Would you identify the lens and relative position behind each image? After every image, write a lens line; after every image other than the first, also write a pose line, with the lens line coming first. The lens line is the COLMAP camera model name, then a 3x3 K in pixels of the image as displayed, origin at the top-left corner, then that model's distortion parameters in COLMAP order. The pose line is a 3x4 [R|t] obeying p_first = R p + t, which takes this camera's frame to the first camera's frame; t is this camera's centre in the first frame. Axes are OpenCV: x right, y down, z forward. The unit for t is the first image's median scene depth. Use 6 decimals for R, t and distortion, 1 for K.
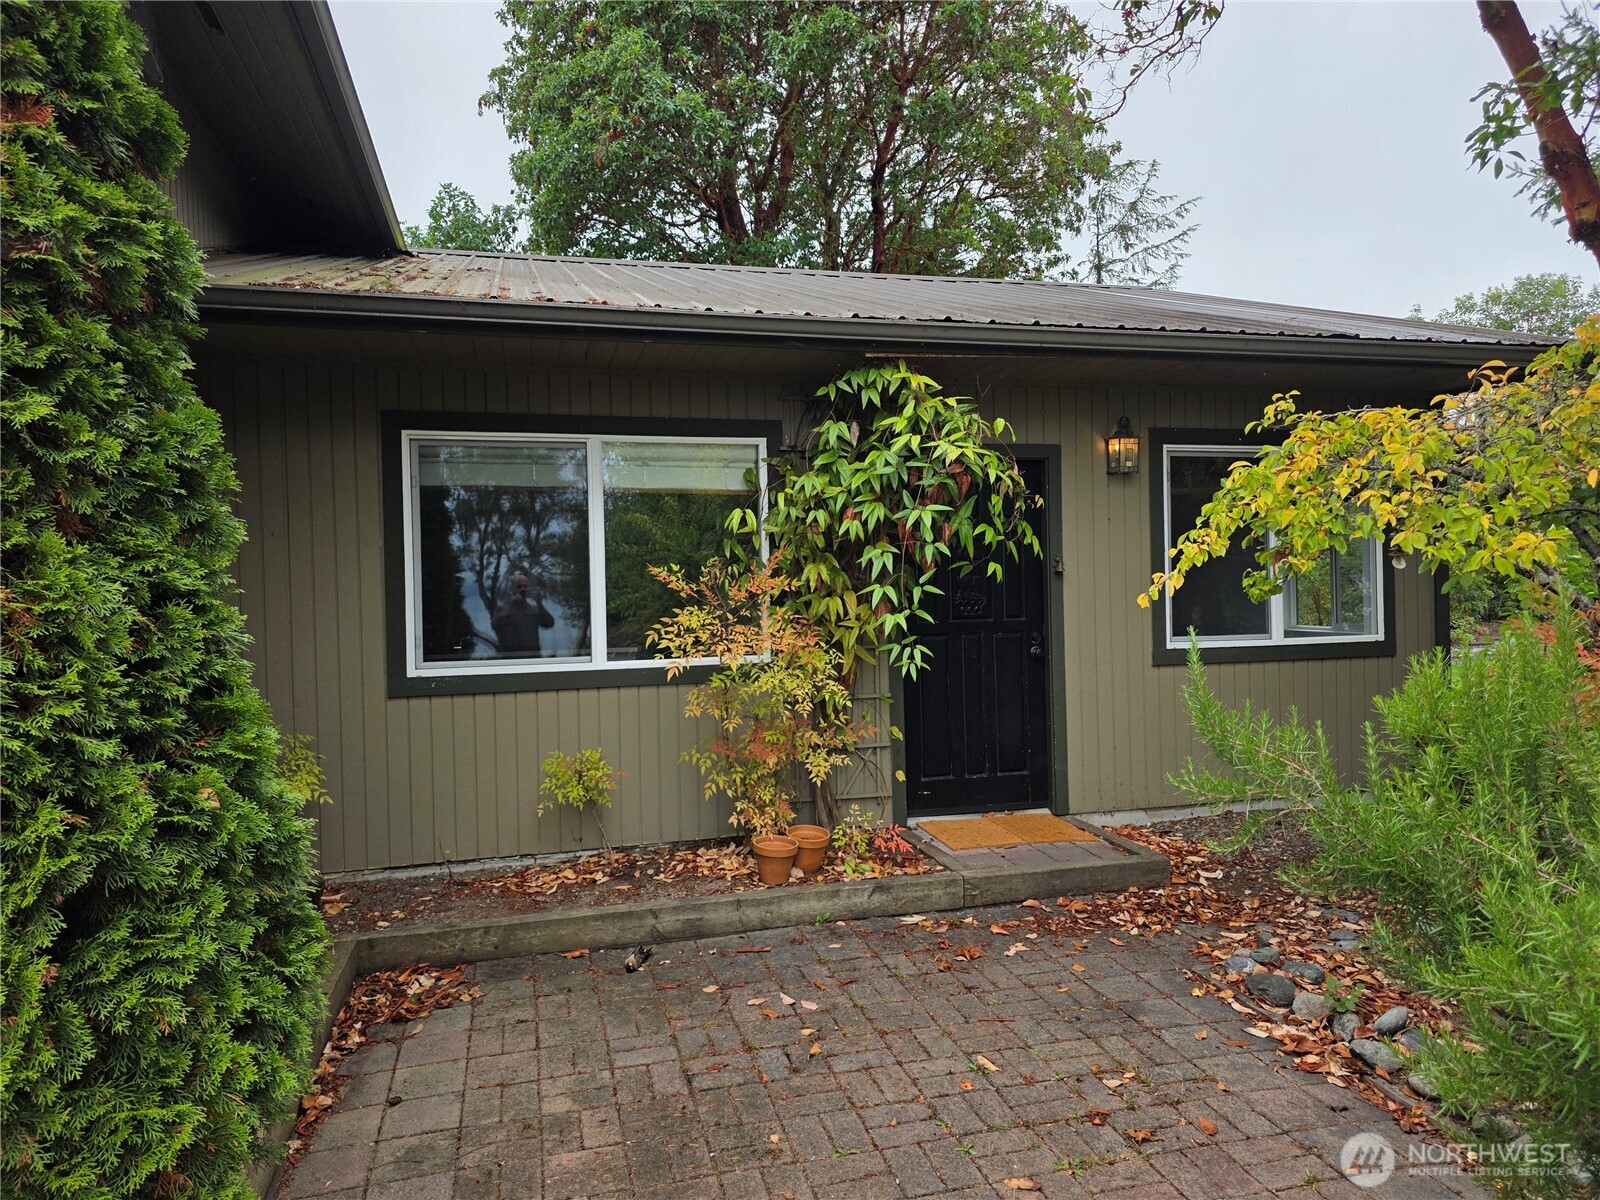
lens RADIAL K [[1079.6, 0, 796.8], [0, 1079.6, 595.2], [0, 0, 1]] dist [0.068618, -0.003848]
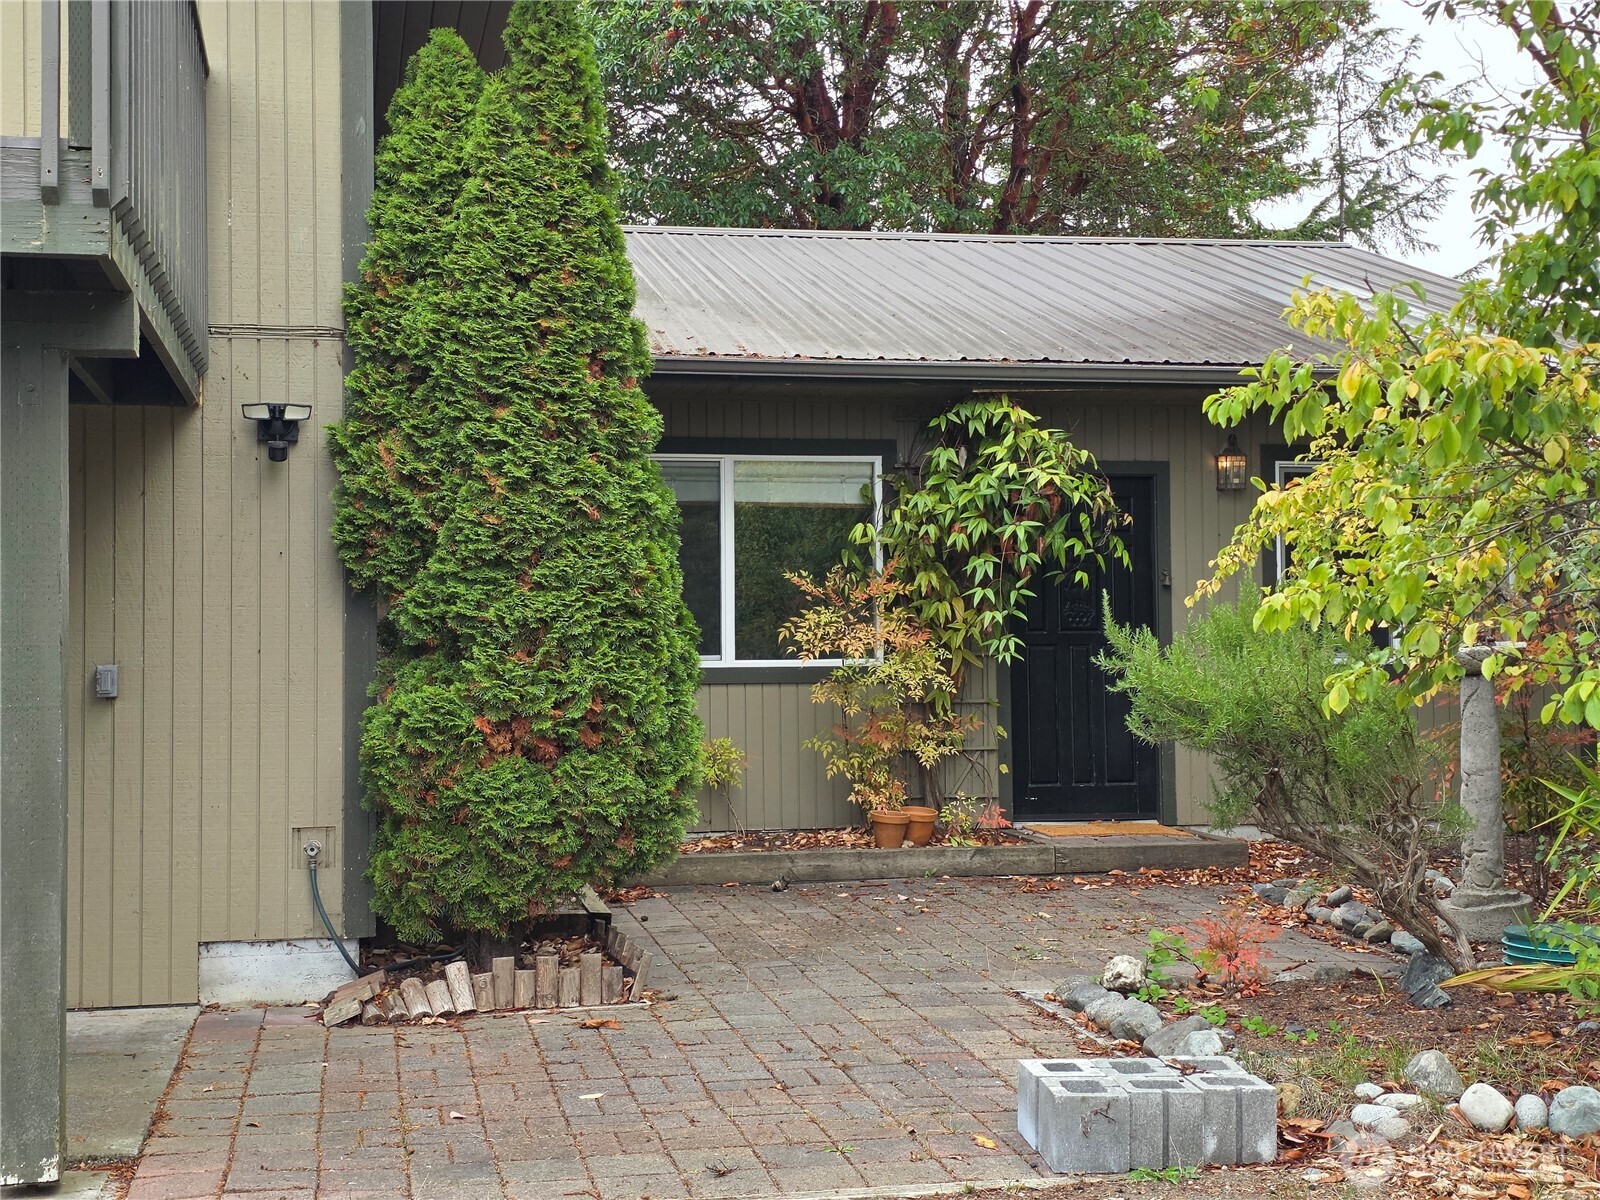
lens RADIAL K [[2150.6, 0, 780.1], [0, 2150.6, 548.4], [0, 0, 1]] dist [0.301174, 0.000000]
pose [[0.998742, 0.010806, -0.048965, -0.026318], [-0.013566, 0.998316, -0.056397, 0.077024], [0.048274, 0.056991, 0.997207, -1.277271]]
